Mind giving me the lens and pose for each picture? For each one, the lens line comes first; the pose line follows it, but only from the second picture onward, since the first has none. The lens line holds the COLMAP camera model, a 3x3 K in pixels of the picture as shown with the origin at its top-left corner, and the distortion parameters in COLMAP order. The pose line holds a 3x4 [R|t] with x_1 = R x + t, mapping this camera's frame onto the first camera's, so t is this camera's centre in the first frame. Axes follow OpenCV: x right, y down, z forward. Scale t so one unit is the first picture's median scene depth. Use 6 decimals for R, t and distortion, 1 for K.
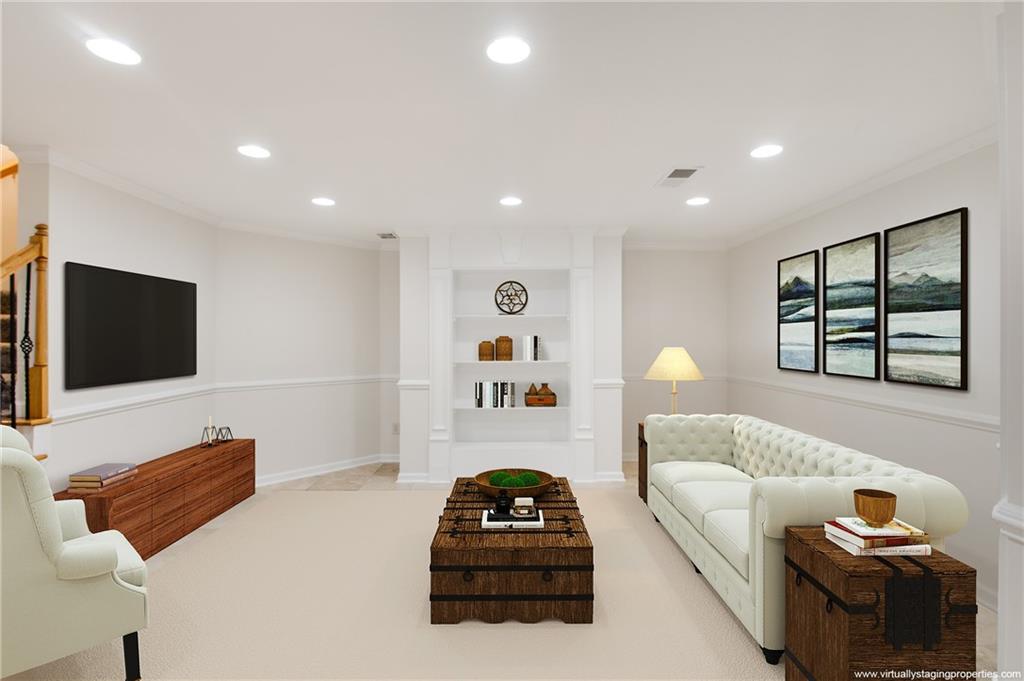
lens RADIAL K [[495.9, 0, 512.0], [0, 495.9, 340.5], [0, 0, 1]] dist [0.090776, 0.000015]
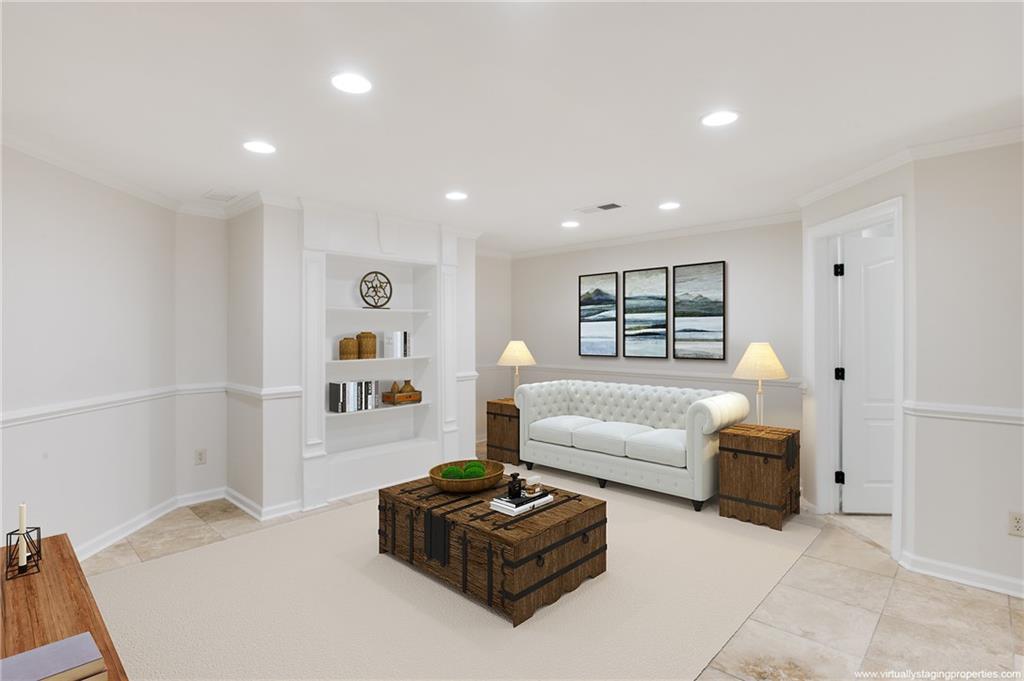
lens RADIAL K [[500.2, 0, 510.7], [0, 500.2, 336.0], [0, 0, 1]] dist [-0.001833, -0.000178]
pose [[0.698181, -0.006197, 0.715894, -0.642818], [0.008784, 0.999961, 0.000089, 0.002203], [-0.715867, 0.006226, 0.698209, 0.228408]]
